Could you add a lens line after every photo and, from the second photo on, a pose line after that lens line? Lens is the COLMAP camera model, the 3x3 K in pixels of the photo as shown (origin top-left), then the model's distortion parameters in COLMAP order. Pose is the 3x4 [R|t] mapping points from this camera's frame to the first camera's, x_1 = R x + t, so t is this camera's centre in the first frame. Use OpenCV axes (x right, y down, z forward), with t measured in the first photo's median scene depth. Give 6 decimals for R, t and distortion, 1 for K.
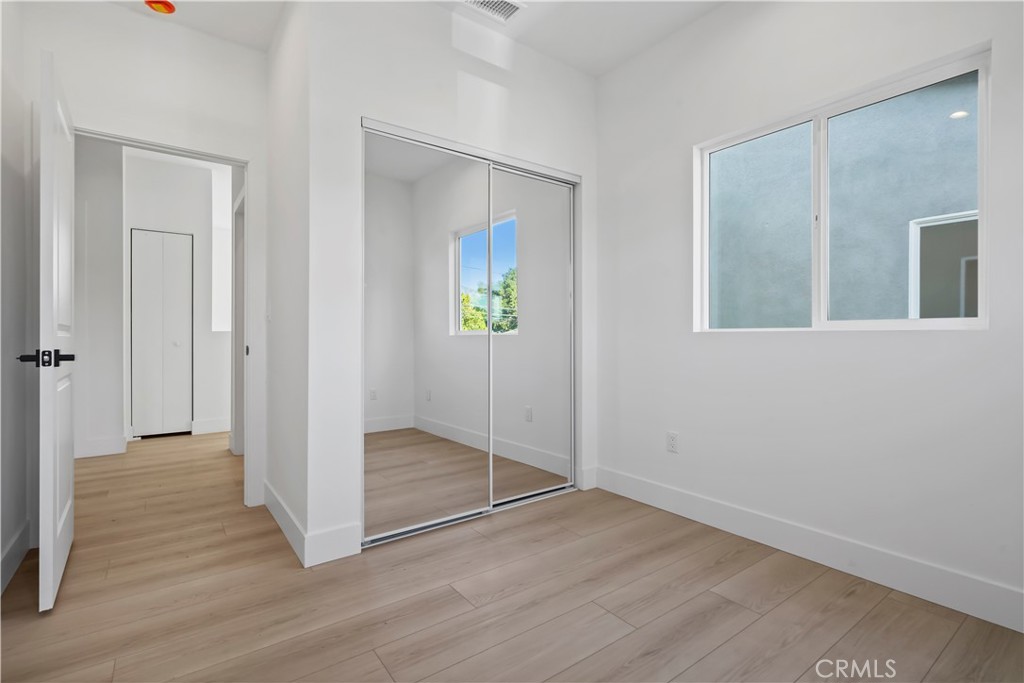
lens RADIAL K [[472.7, 0, 508.7], [0, 472.7, 339.5], [0, 0, 1]] dist [-0.009860, 0.001527]
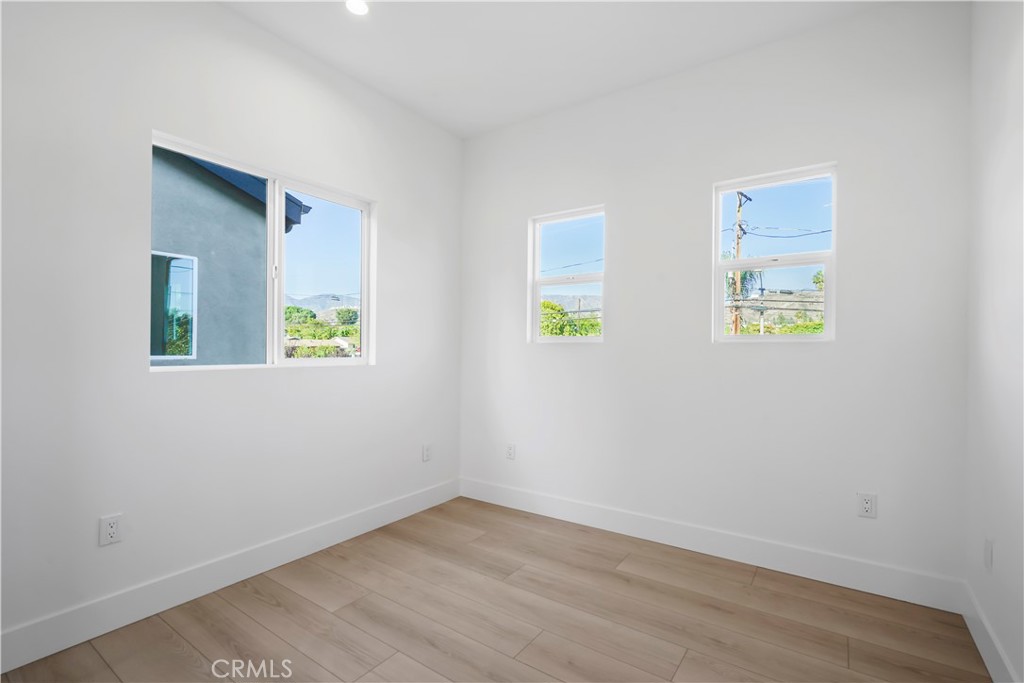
lens RADIAL K [[472.7, 0, 512.8], [0, 472.7, 342.4], [0, 0, 1]] dist [-0.009860, 0.001527]
pose [[-0.319883, 0.002202, 0.947454, -0.699584], [-0.000078, 0.999997, -0.002351, -0.084602], [-0.947457, -0.000826, -0.319882, 0.899796]]
